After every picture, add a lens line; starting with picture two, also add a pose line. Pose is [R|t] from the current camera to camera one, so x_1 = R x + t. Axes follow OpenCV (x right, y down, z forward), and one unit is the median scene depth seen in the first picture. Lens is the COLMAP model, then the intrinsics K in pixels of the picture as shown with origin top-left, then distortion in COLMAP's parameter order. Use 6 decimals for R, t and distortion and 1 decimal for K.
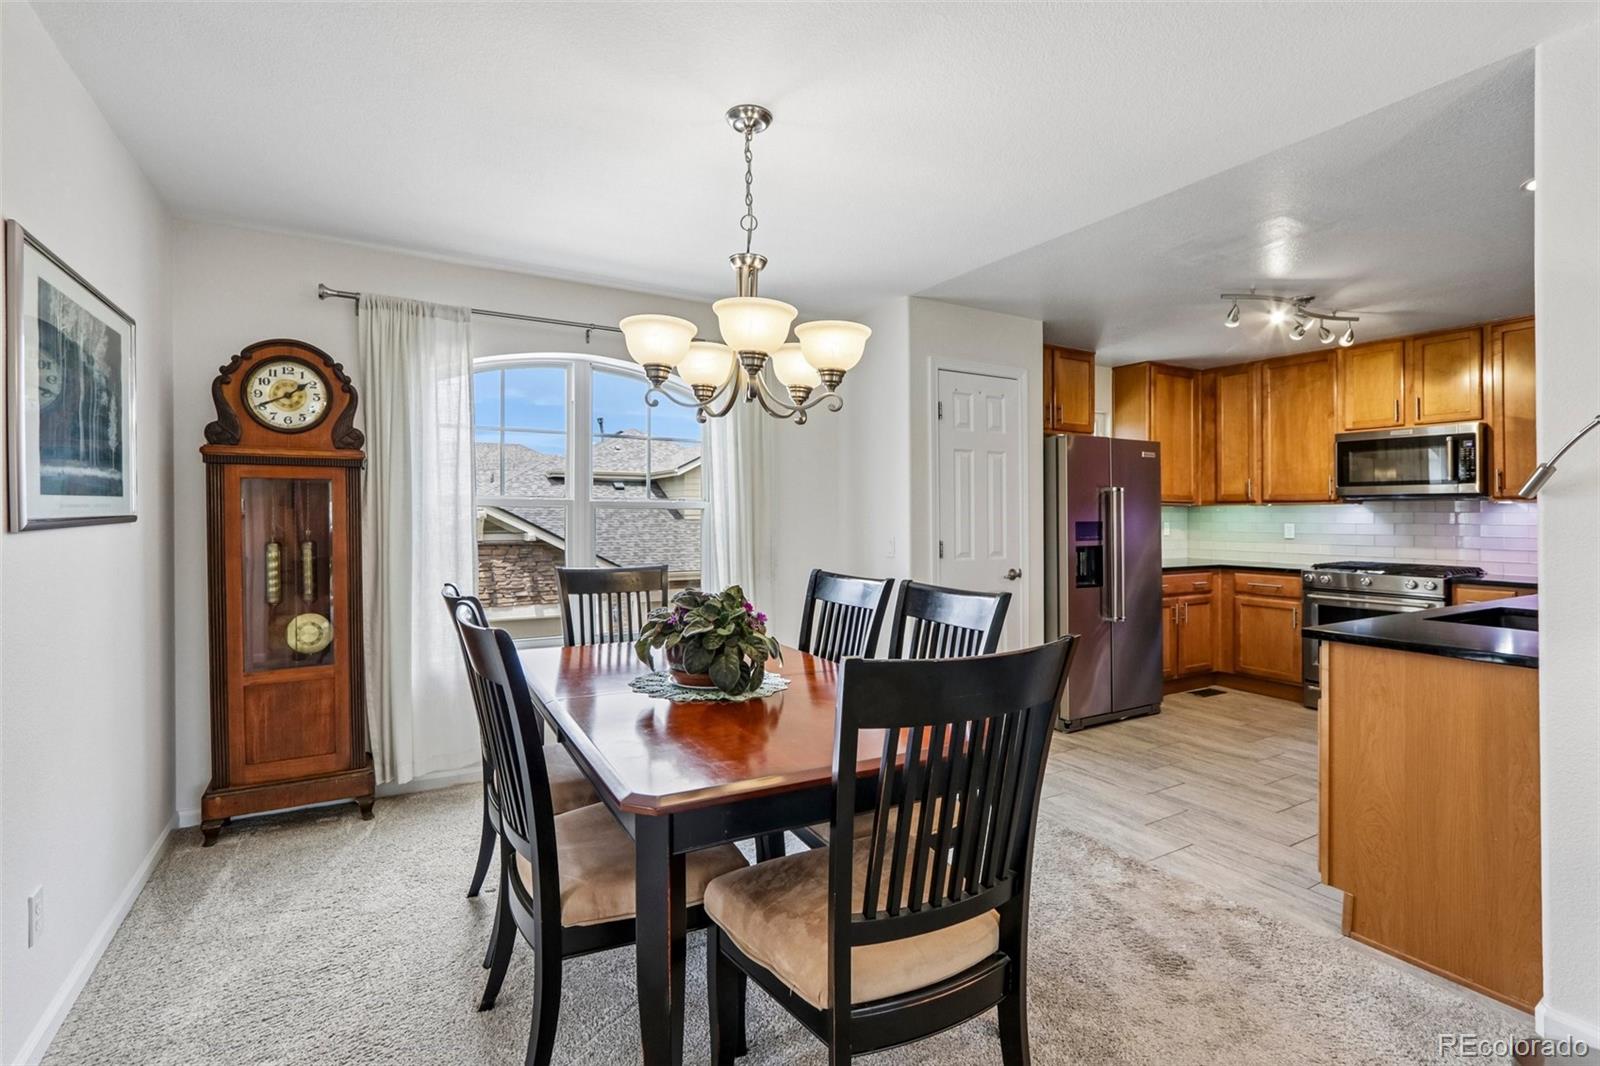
lens RADIAL K [[735.7, 0, 791.7], [0, 735.7, 507.8], [0, 0, 1]] dist [-0.016103, -0.000834]
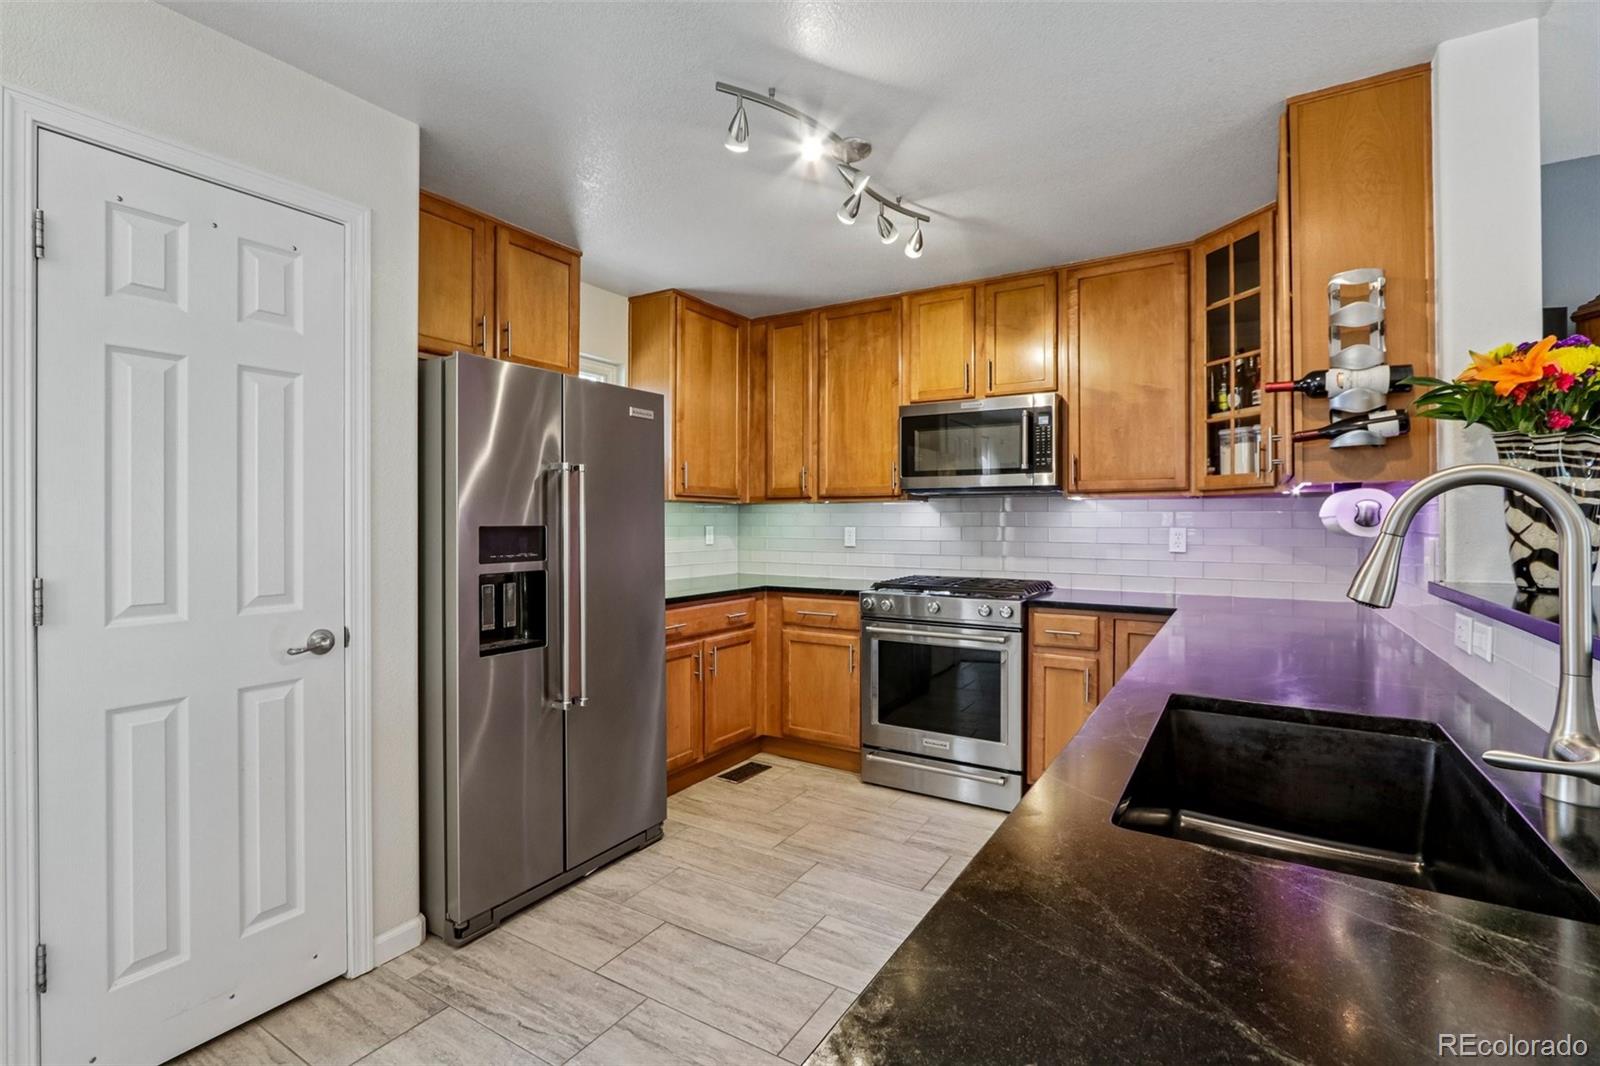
lens RADIAL K [[735.7, 0, 791.7], [0, 735.7, 507.8], [0, 0, 1]] dist [-0.016103, -0.000834]
pose [[0.881005, 0.006773, 0.473058, 0.286660], [-0.004202, 0.999970, -0.006492, 0.007196], [-0.473087, 0.003731, 0.881008, 0.380533]]
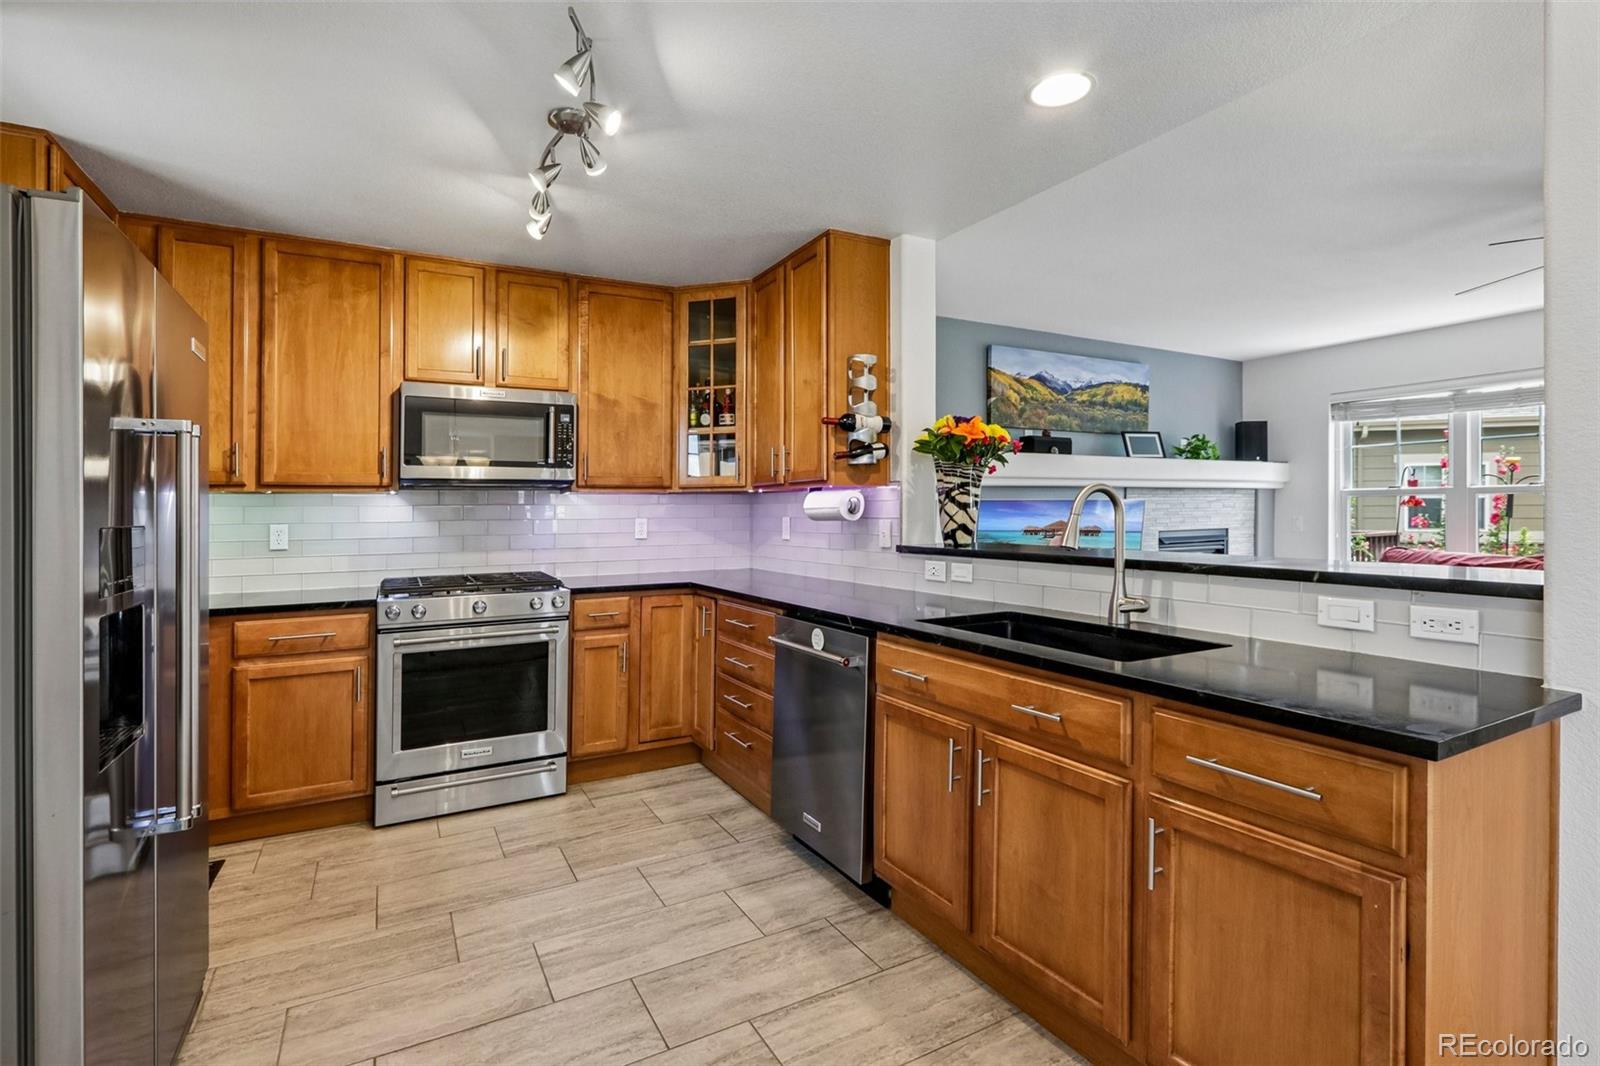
lens RADIAL K [[742.7, 0, 784.4], [0, 742.7, 514.2], [0, 0, 1]] dist [-0.001991, 0.000347]
pose [[0.033441, -0.005309, 0.999427, 0.099450], [-0.001055, 0.999985, 0.005347, 0.010326], [-0.999440, -0.001233, 0.033435, 0.623072]]
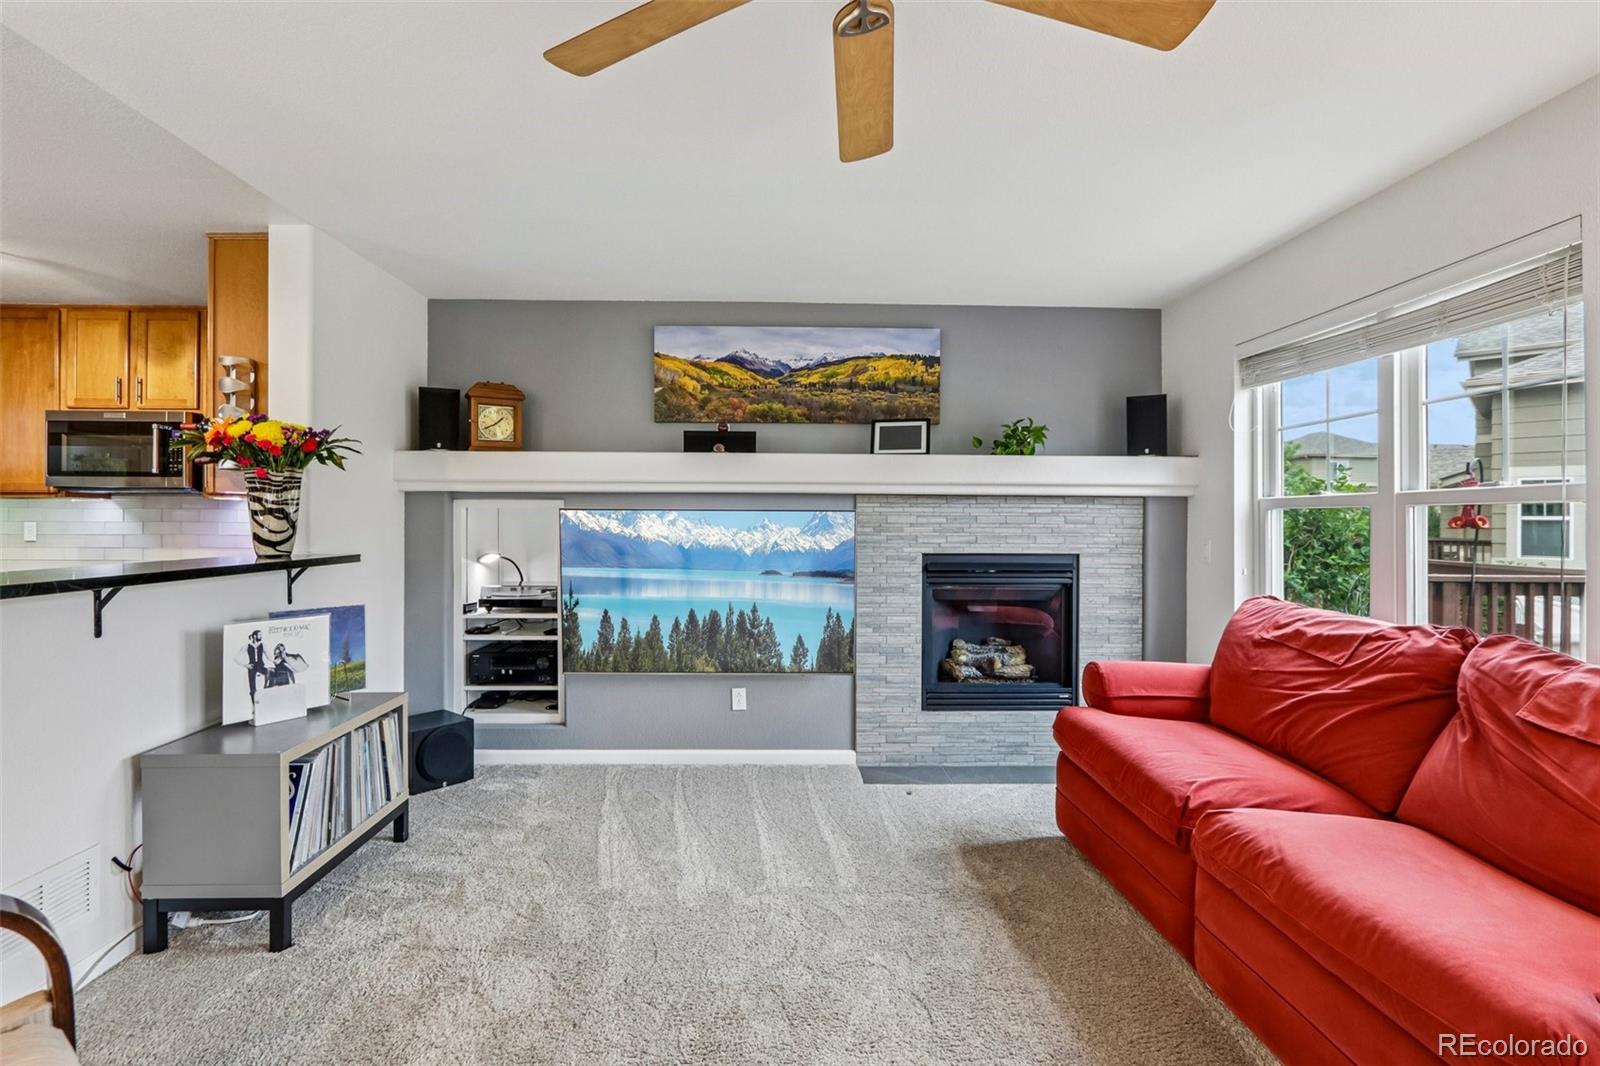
lens RADIAL K [[741.1, 0, 780.2], [0, 741.1, 519.1], [0, 0, 1]] dist [-0.006549, 0.000485]
pose [[0.485377, 0.005029, 0.874291, 0.416314], [-0.015543, 0.999875, 0.002878, 0.003939], [-0.874167, -0.014986, 0.485394, -0.103378]]
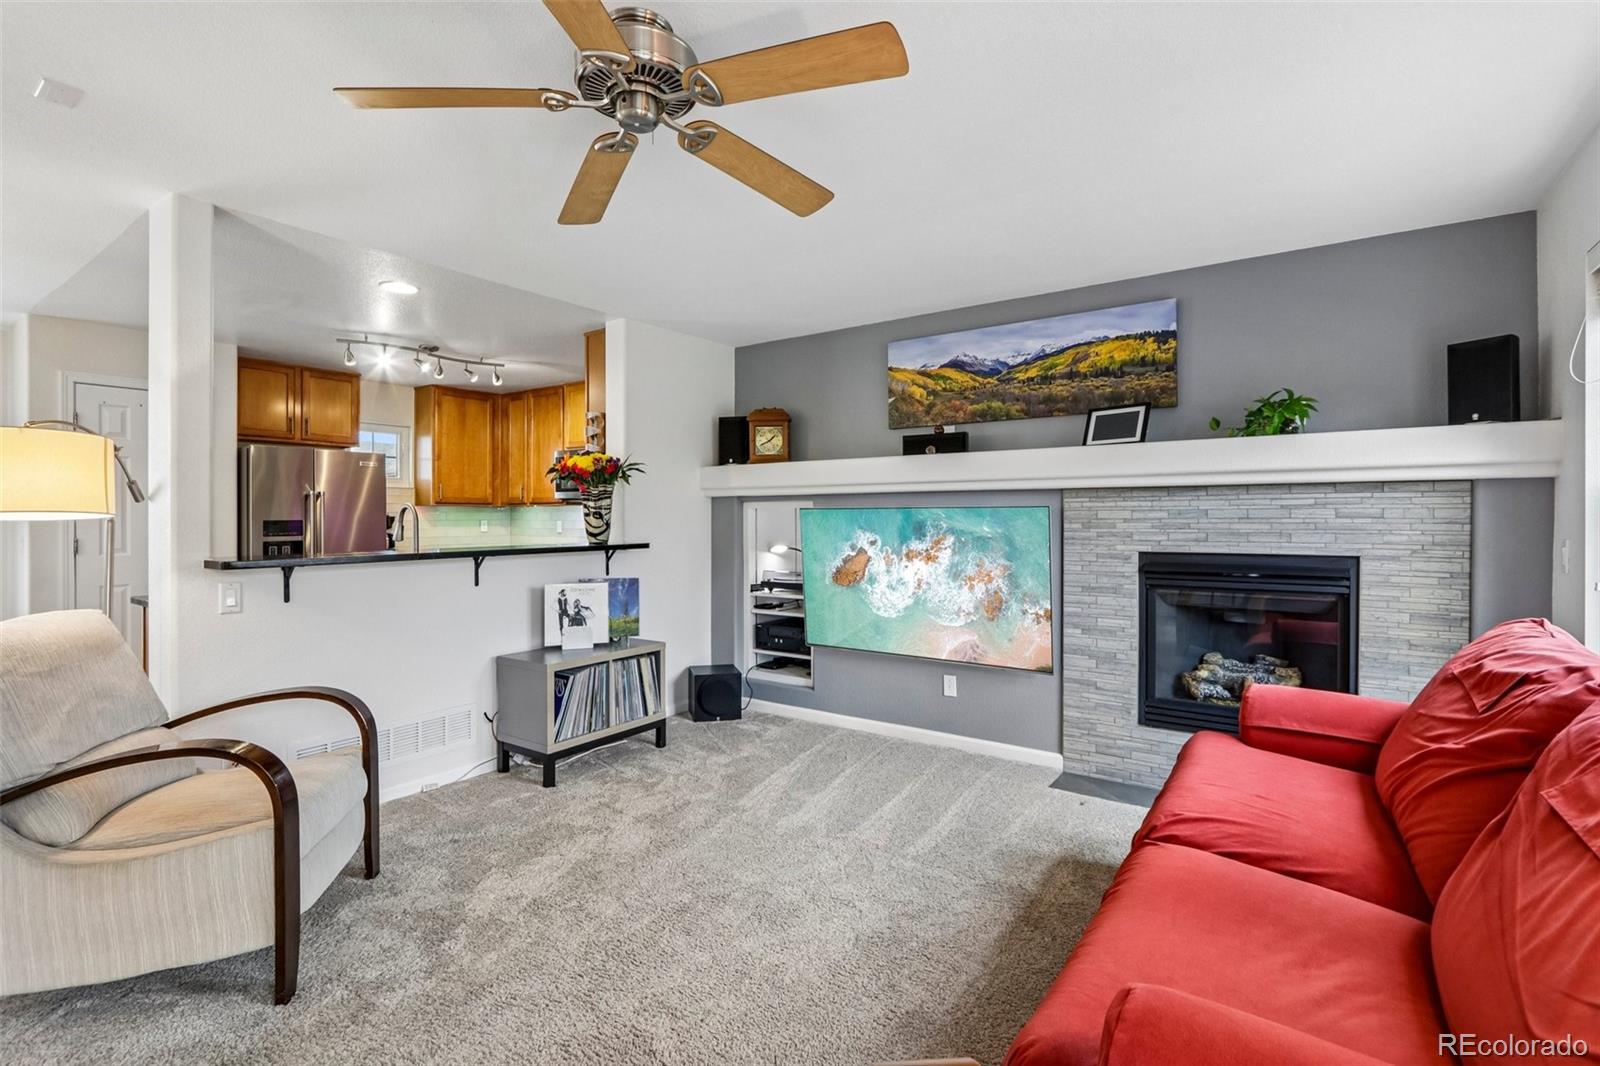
lens RADIAL K [[742.7, 0, 784.4], [0, 742.7, 514.2], [0, 0, 1]] dist [-0.001991, 0.000347]
pose [[0.914362, -0.000206, 0.404899, 0.568283], [-0.002397, 0.999980, 0.005922, 0.000788], [-0.404892, -0.006385, 0.914342, -0.358340]]
